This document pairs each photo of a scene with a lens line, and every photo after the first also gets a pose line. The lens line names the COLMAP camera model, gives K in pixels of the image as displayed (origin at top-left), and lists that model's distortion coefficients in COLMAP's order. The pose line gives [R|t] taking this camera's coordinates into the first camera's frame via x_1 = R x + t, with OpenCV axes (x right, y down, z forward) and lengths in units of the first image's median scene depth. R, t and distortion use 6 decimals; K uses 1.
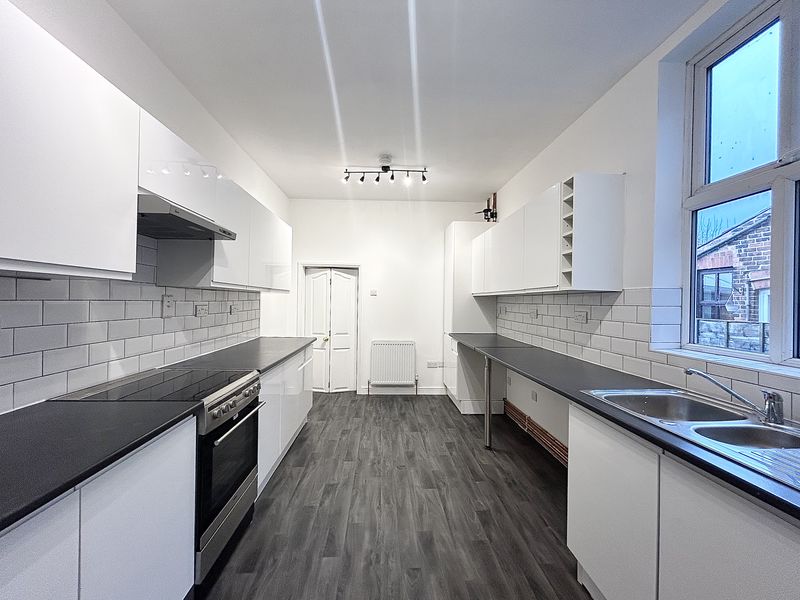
lens RADIAL K [[320.5, 0, 398.2], [0, 320.5, 299.0], [0, 0, 1]] dist [-0.002331, 0.000473]
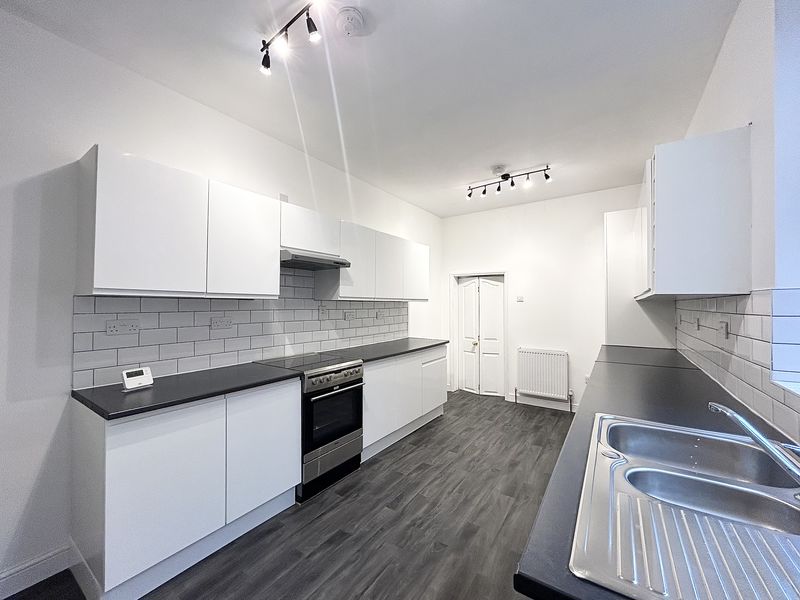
lens RADIAL K [[320.5, 0, 398.2], [0, 320.5, 299.0], [0, 0, 1]] dist [-0.002331, 0.000473]
pose [[0.795508, -0.023298, -0.605495, 0.369967], [0.013228, 0.999690, -0.021087, -0.005644], [0.605799, 0.008765, 0.795570, -0.007862]]
